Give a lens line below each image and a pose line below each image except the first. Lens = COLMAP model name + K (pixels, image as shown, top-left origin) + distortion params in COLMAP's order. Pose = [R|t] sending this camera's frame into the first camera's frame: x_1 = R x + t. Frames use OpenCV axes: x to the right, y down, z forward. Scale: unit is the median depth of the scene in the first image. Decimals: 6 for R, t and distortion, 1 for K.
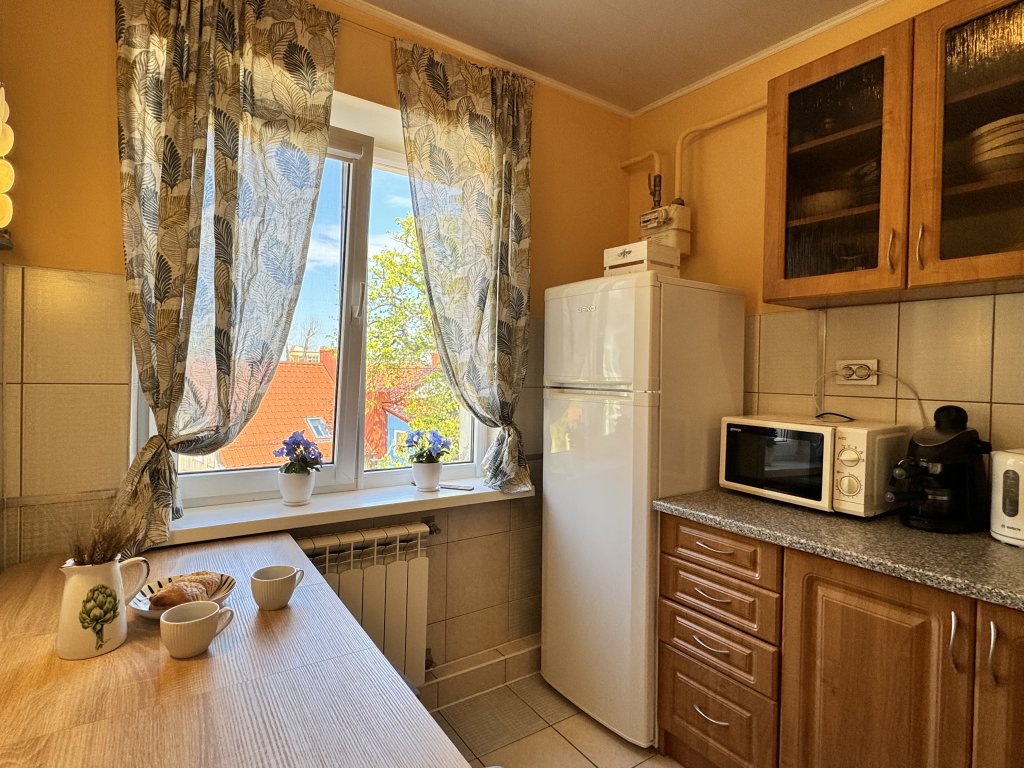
lens RADIAL K [[539.2, 0, 504.1], [0, 539.2, 380.7], [0, 0, 1]] dist [-0.007711, 0.005030]
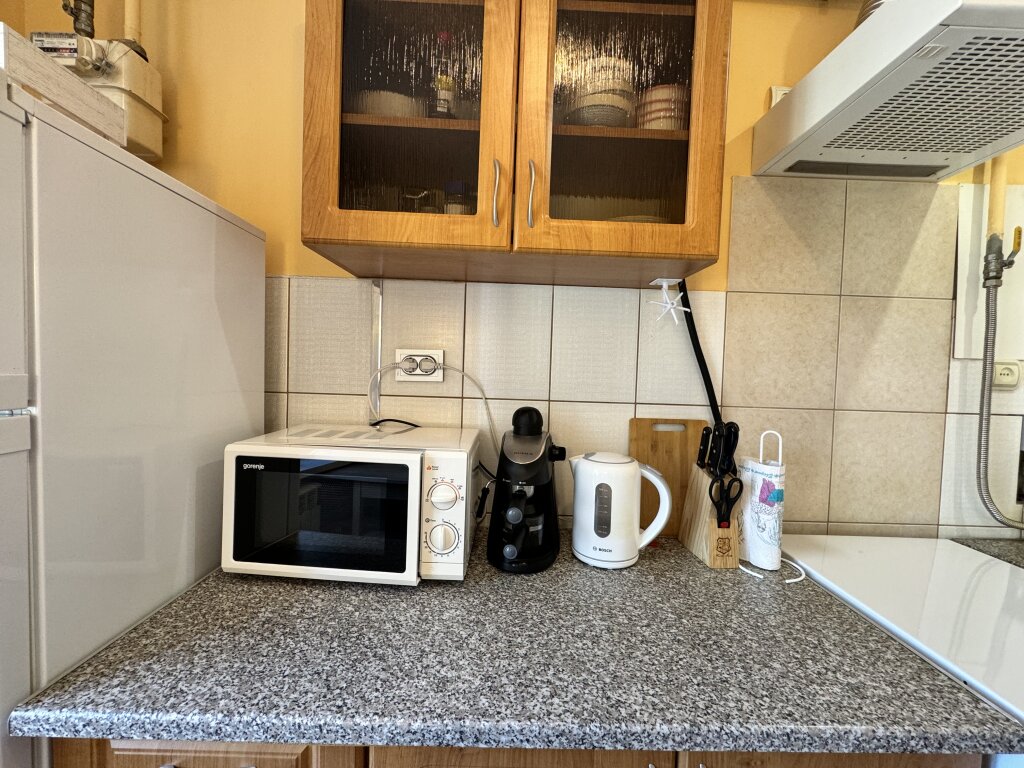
lens RADIAL K [[407.4, 0, 510.7], [0, 407.4, 383.9], [0, 0, 1]] dist [-0.002882, 0.000198]
pose [[0.557863, -0.025783, 0.829532, 0.245168], [-0.007829, 0.999309, 0.036324, -0.011332], [-0.829896, -0.026758, 0.557276, 0.579216]]
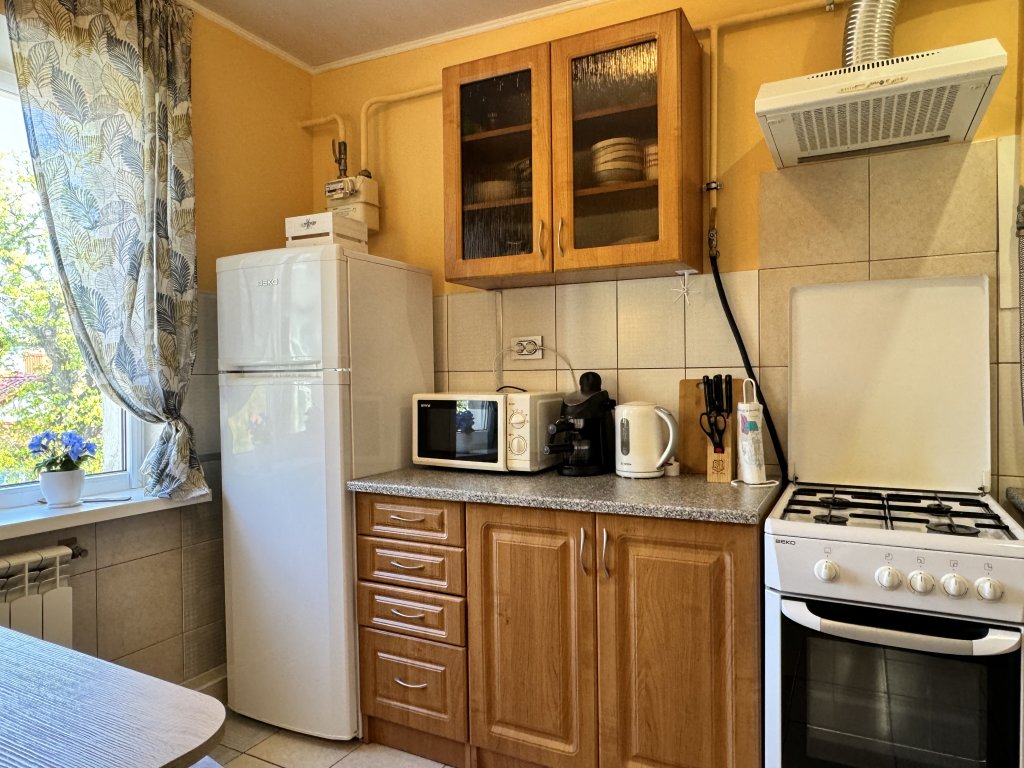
lens RADIAL K [[674.8, 0, 503.6], [0, 674.8, 384.0], [0, 0, 1]] dist [0.000394, -0.001629]
pose [[0.883758, -0.034275, 0.466687, -0.035210], [0.035234, 0.999357, 0.006675, 0.049234], [-0.466616, 0.010544, 0.884397, -0.206767]]
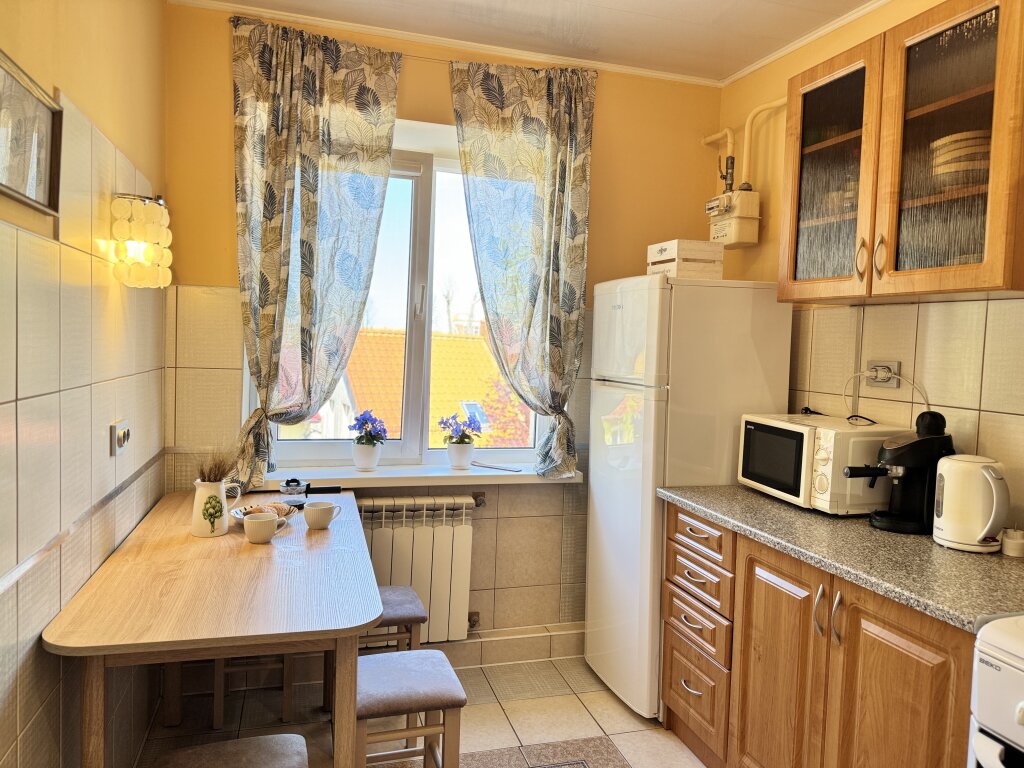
lens RADIAL K [[723.5, 0, 507.5], [0, 723.5, 380.9], [0, 0, 1]] dist [0.051647, -0.052323]
pose [[0.952950, 0.029640, -0.301674, 0.424849], [-0.020039, 0.999191, 0.034870, -0.036487], [0.302463, -0.027184, 0.952773, -0.466902]]
